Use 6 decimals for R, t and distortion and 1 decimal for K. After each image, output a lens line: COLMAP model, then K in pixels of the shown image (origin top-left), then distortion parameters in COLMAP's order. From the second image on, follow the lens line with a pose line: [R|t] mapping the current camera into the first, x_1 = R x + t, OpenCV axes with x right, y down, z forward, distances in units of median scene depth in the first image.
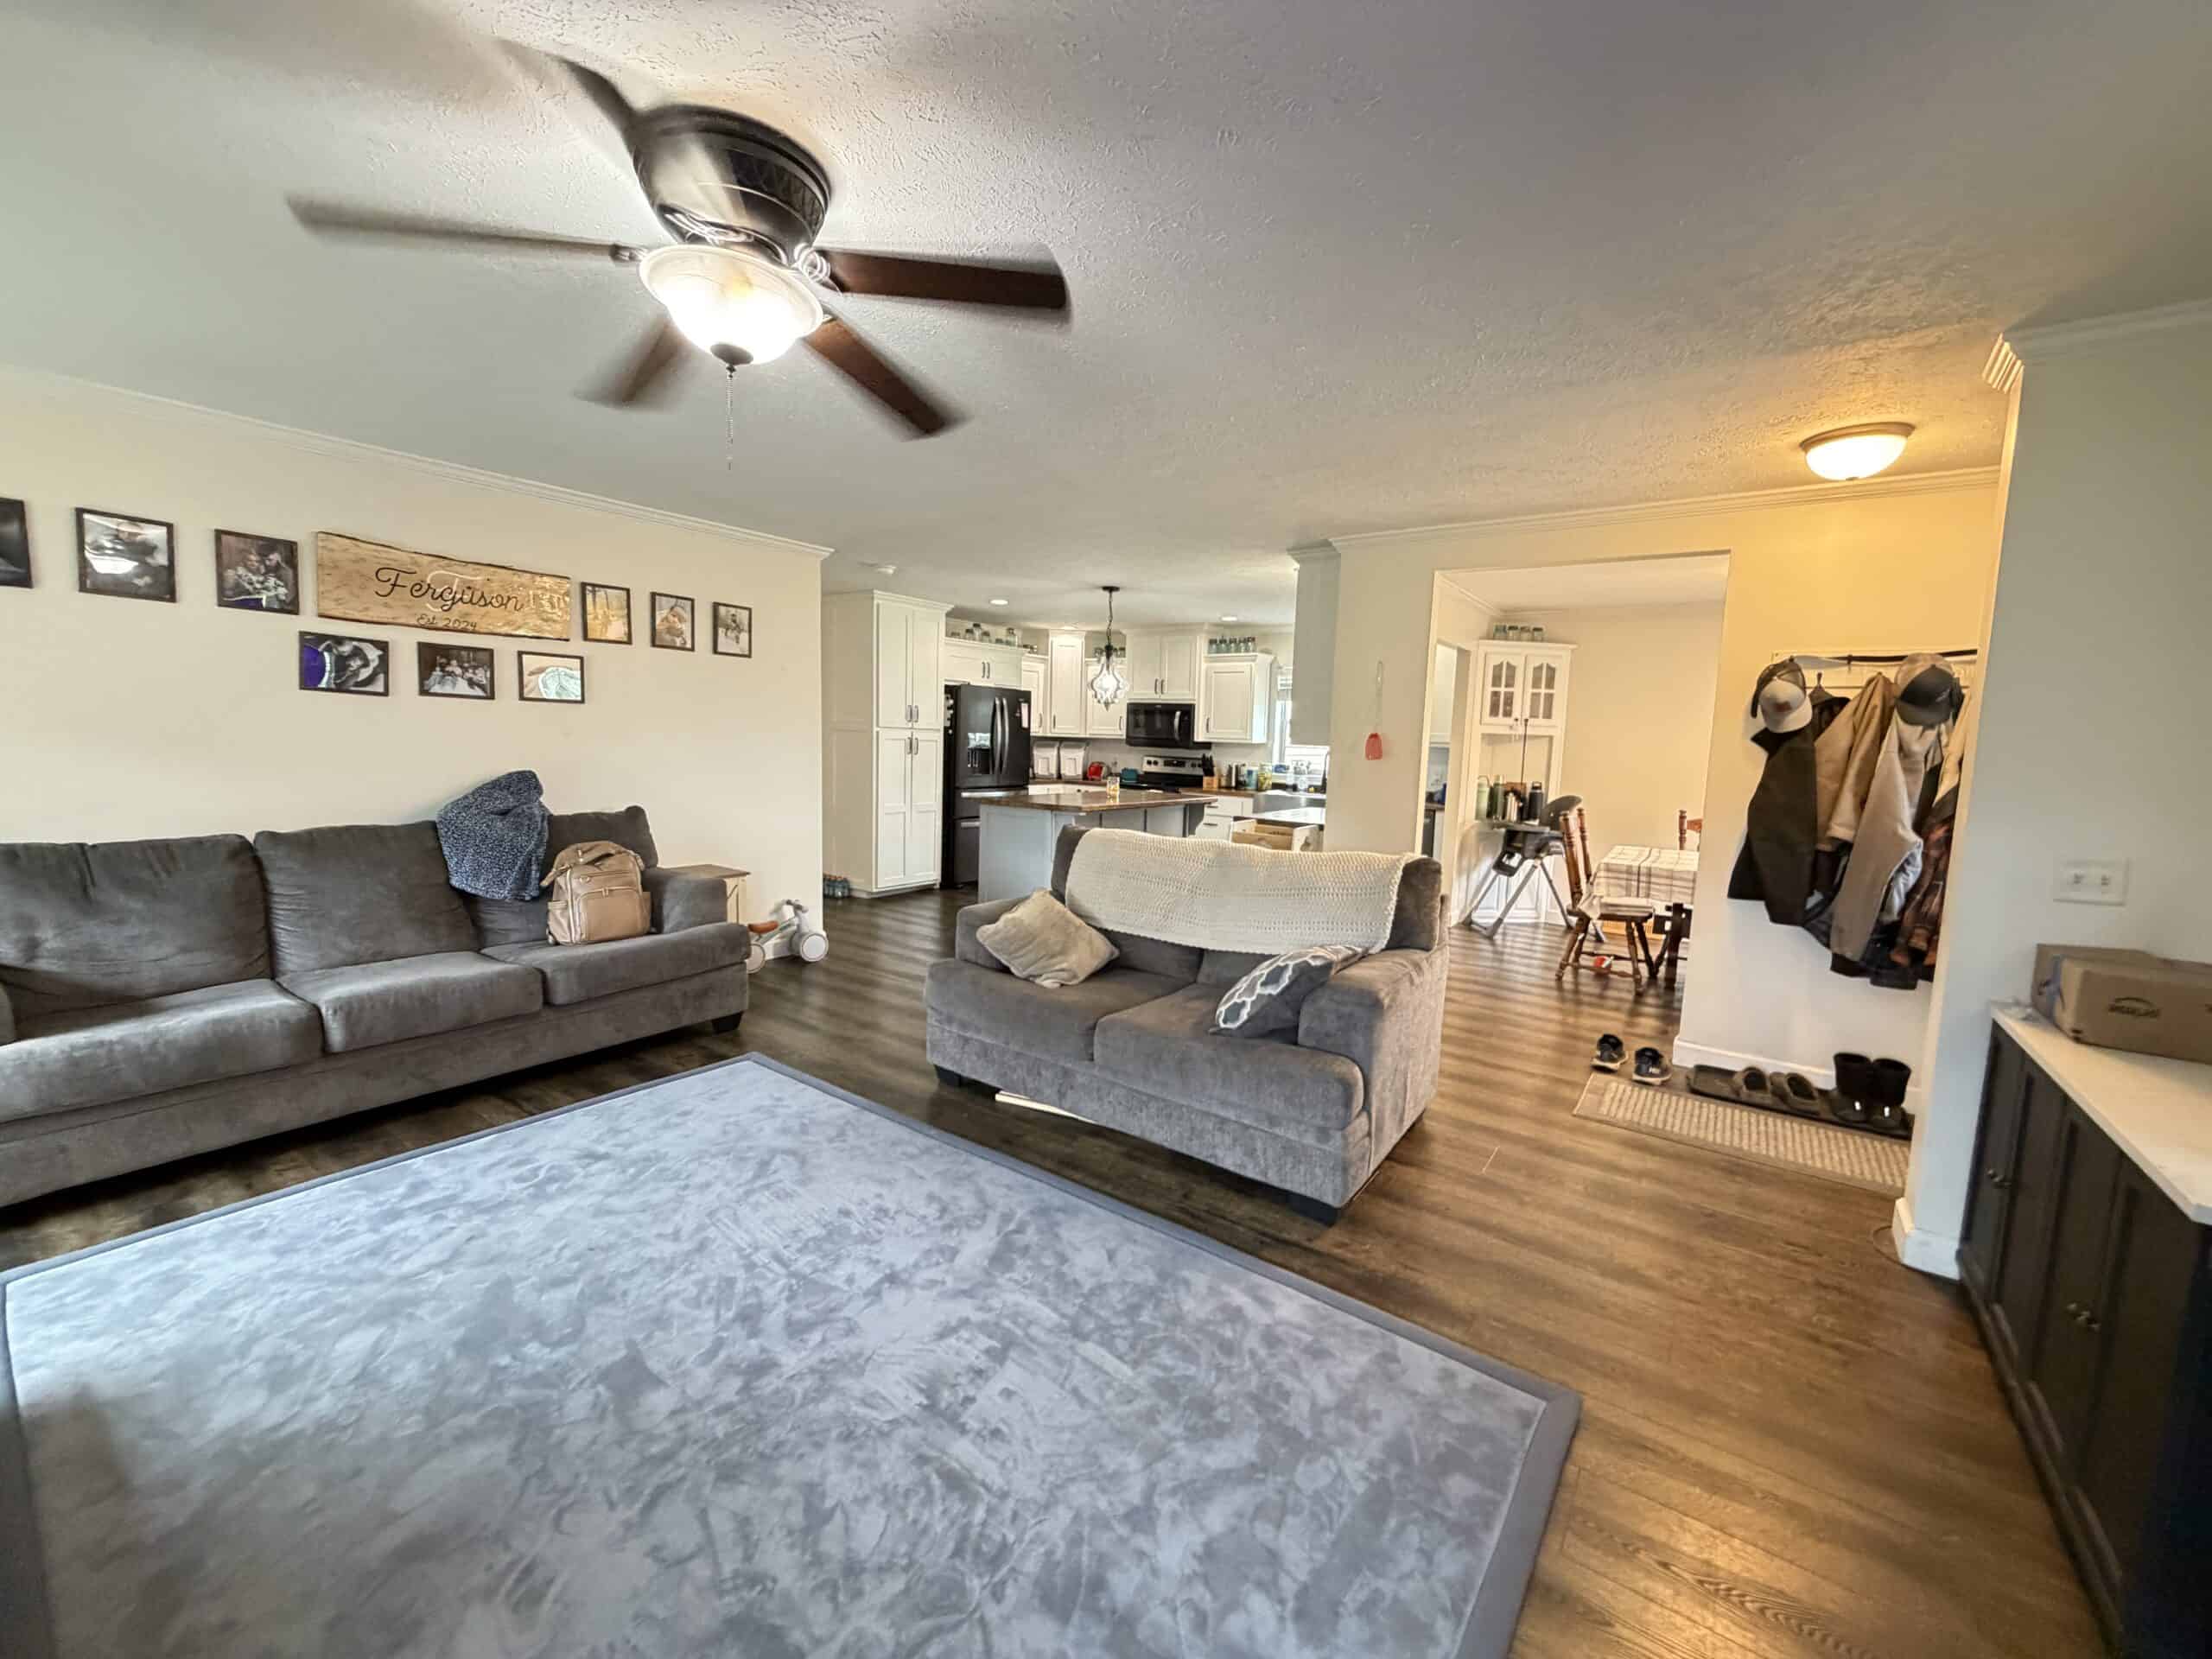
lens RADIAL K [[881.5, 0, 1100.4], [0, 881.5, 831.1], [0, 0, 1]] dist [0.000260, -0.000474]
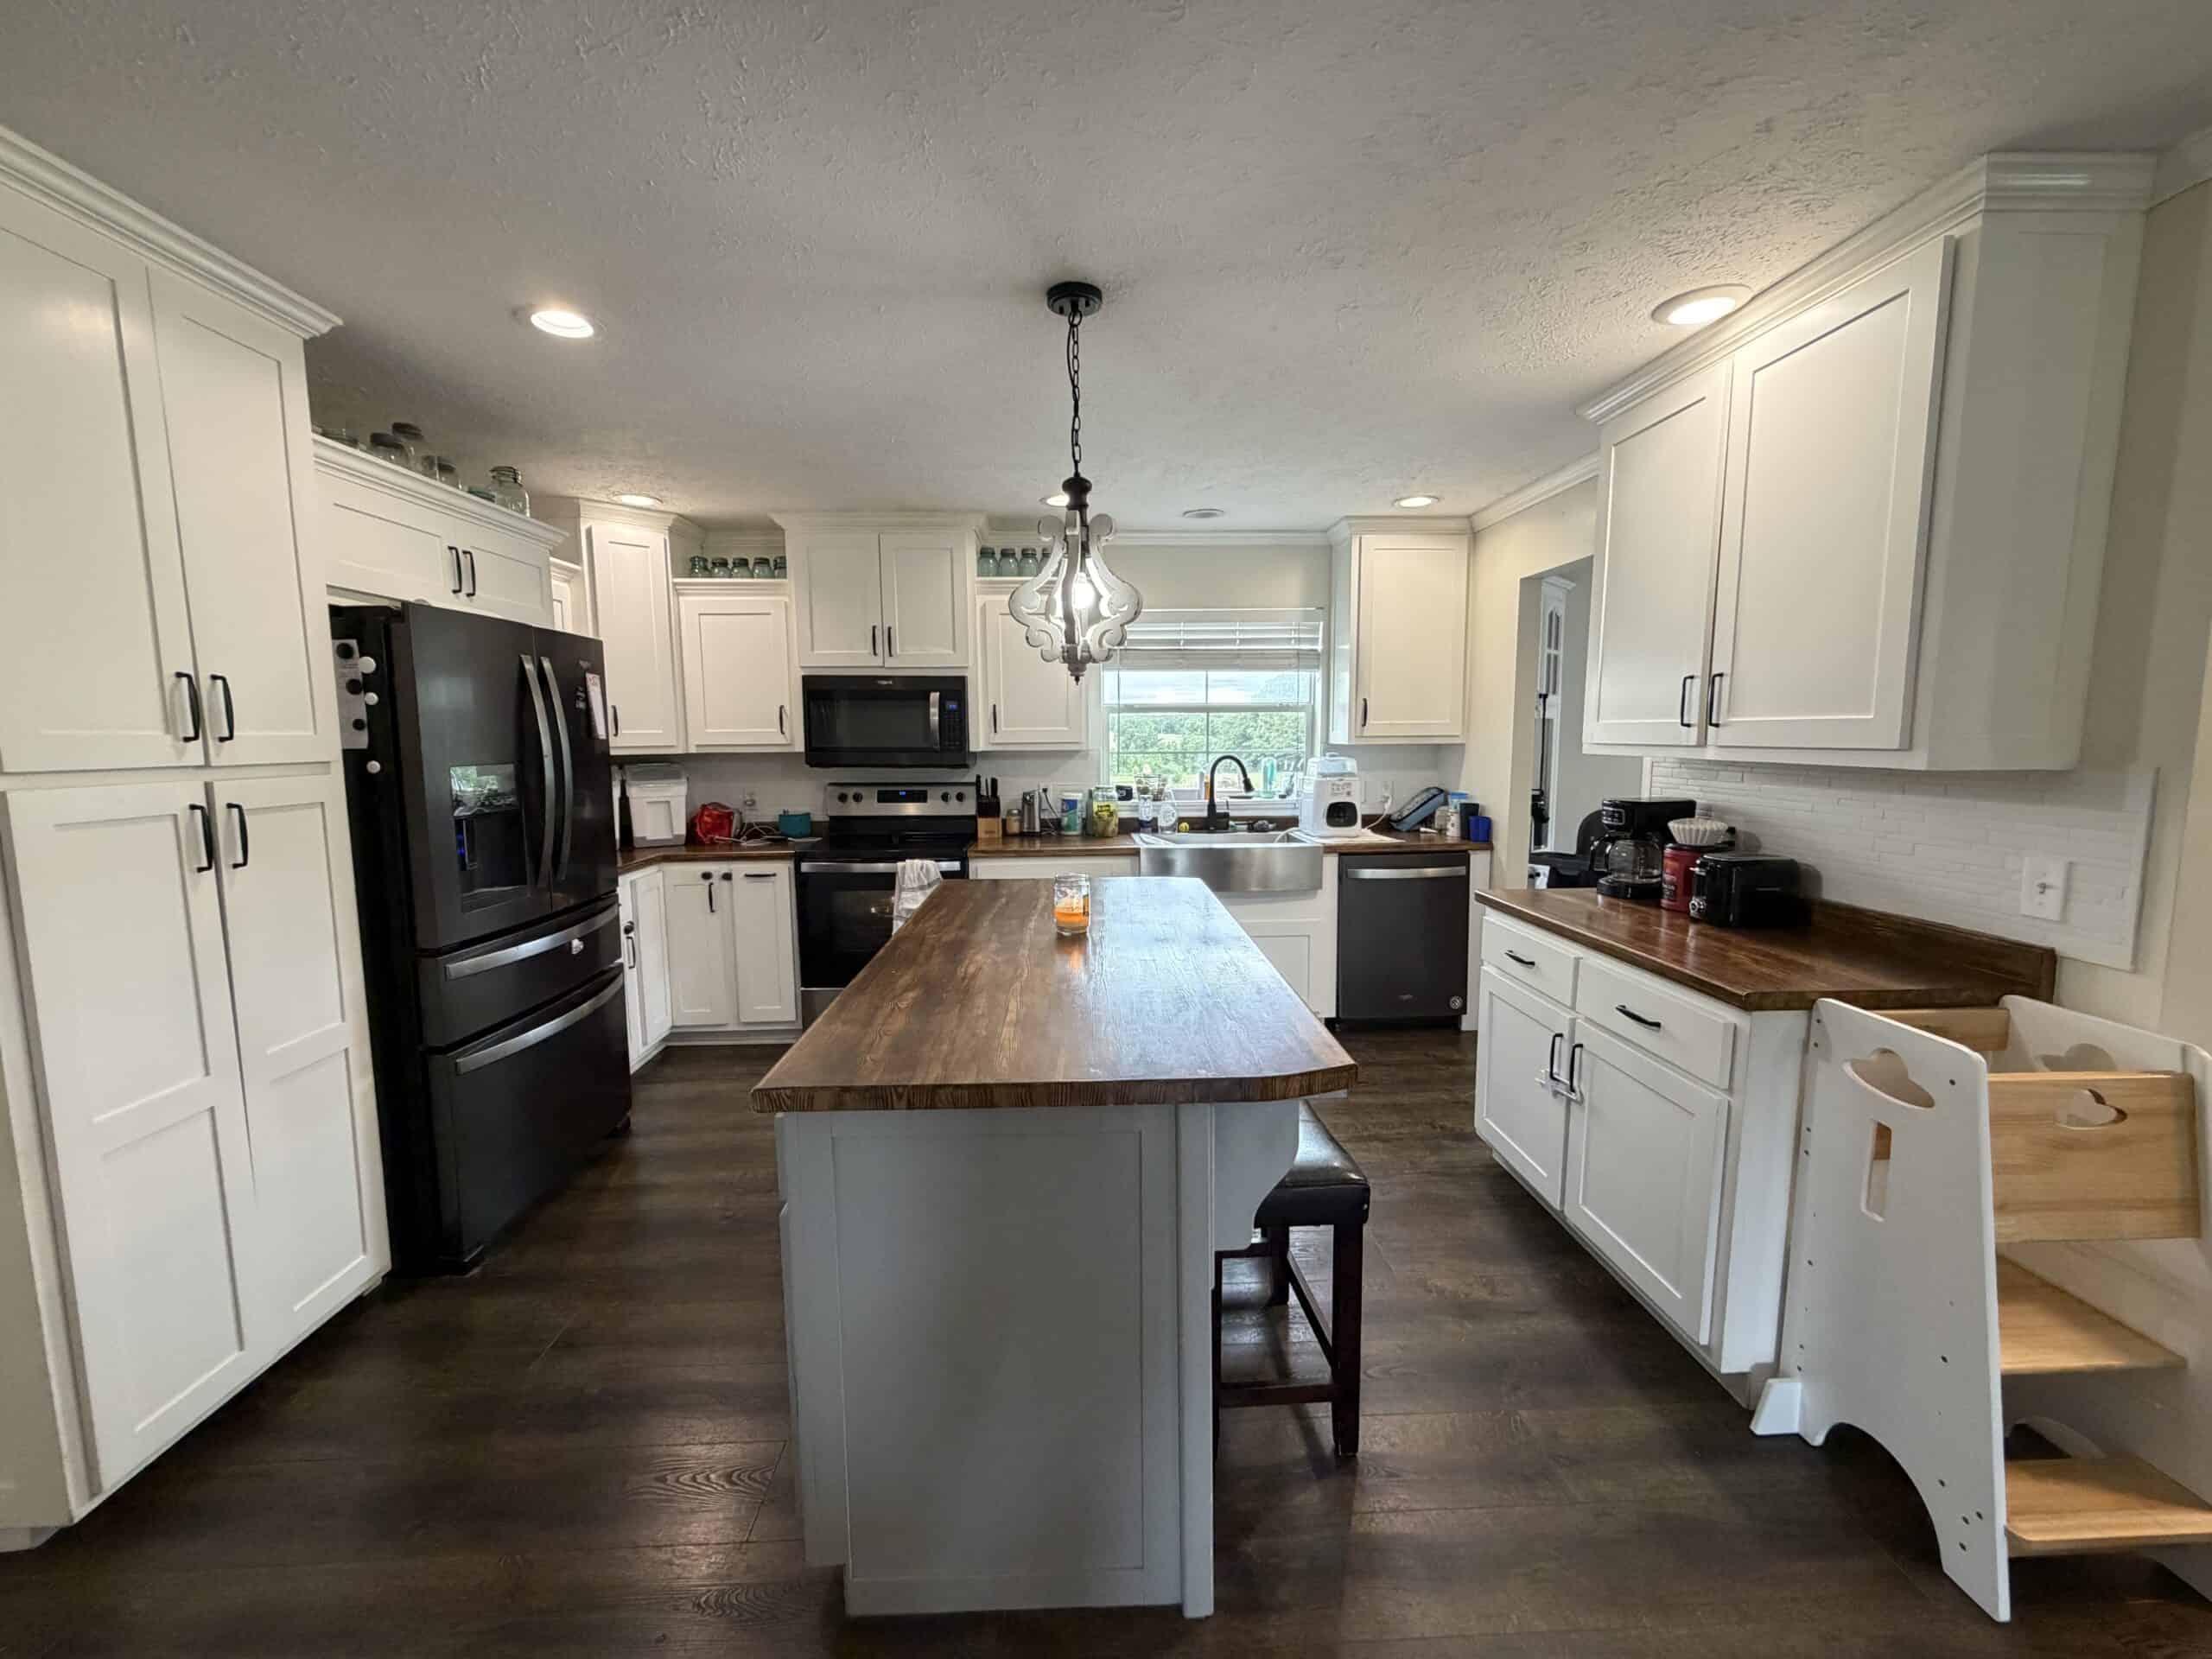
lens RADIAL K [[881.5, 0, 1100.4], [0, 881.5, 831.1], [0, 0, 1]] dist [0.000260, -0.000474]
pose [[0.783248, -0.108412, 0.612184, -0.146637], [0.100711, 0.993798, 0.047140, -0.073146], [-0.613498, 0.024731, 0.789309, 0.561125]]
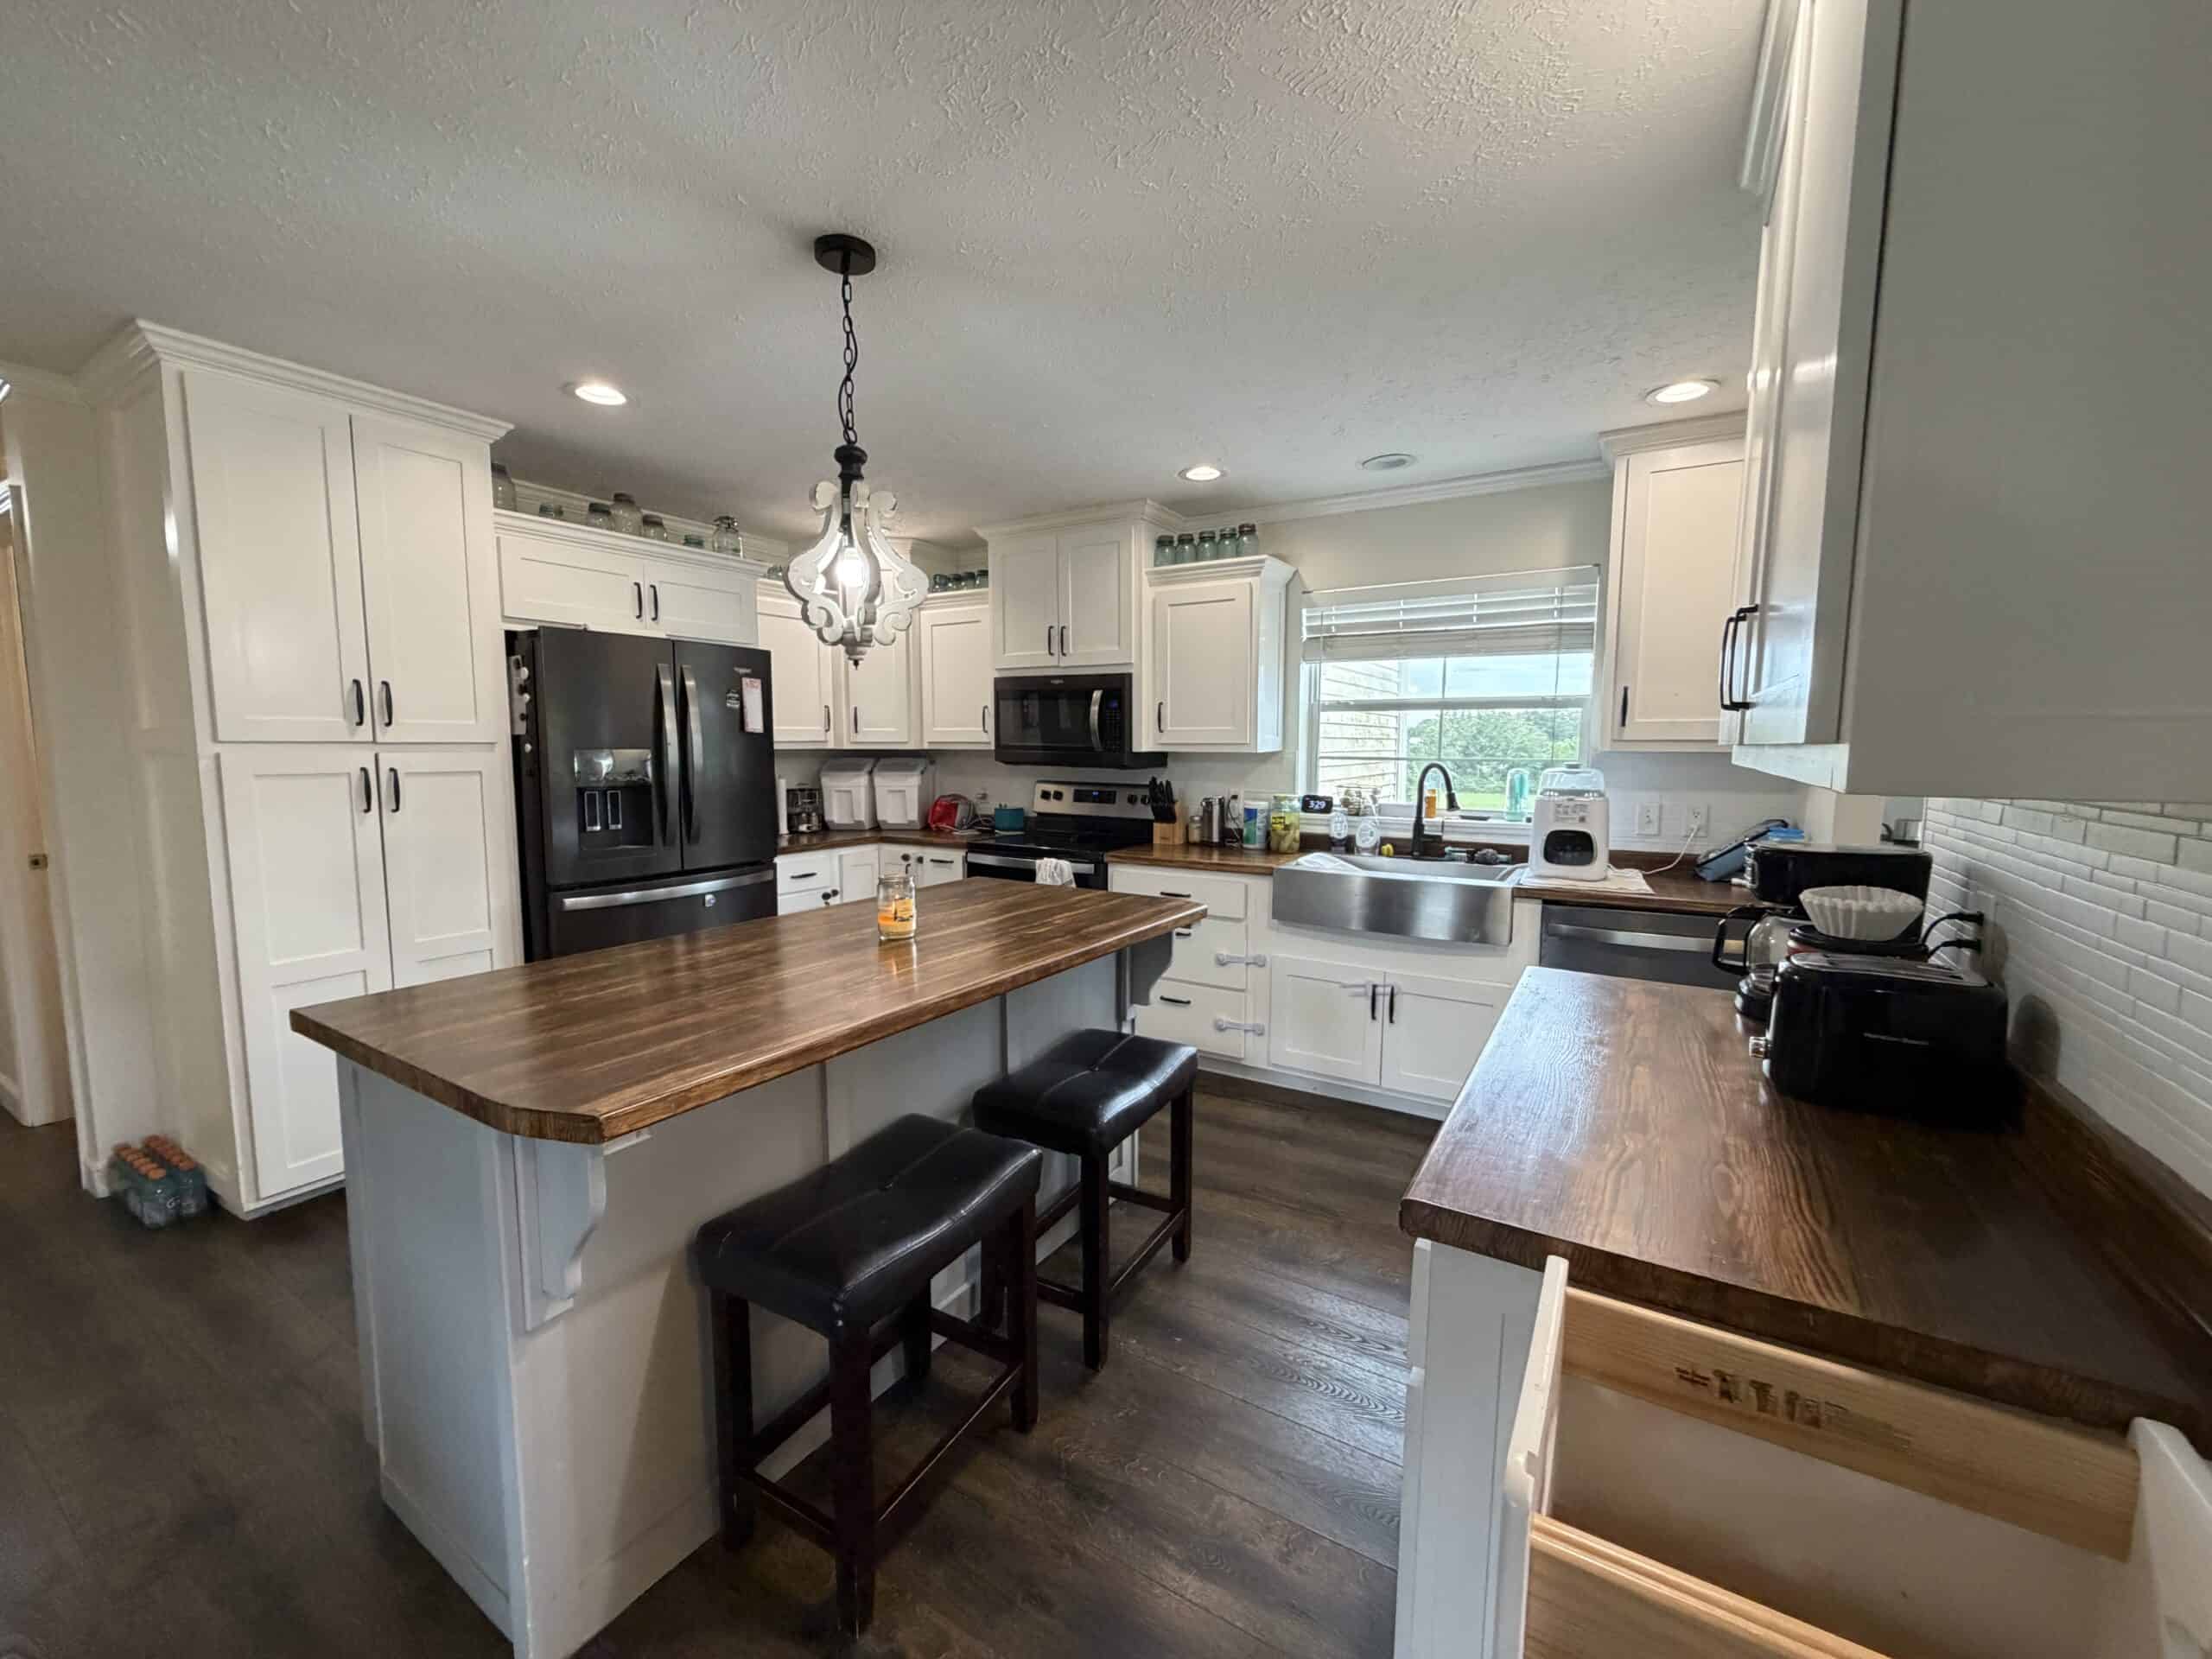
lens RADIAL K [[881.5, 0, 1100.4], [0, 881.5, 831.1], [0, 0, 1]] dist [0.000260, -0.000474]
pose [[0.996622, -0.036649, 0.073499, 0.052280], [0.037192, 0.999290, -0.006033, -0.056722], [-0.073225, 0.008746, 0.997277, 0.525176]]
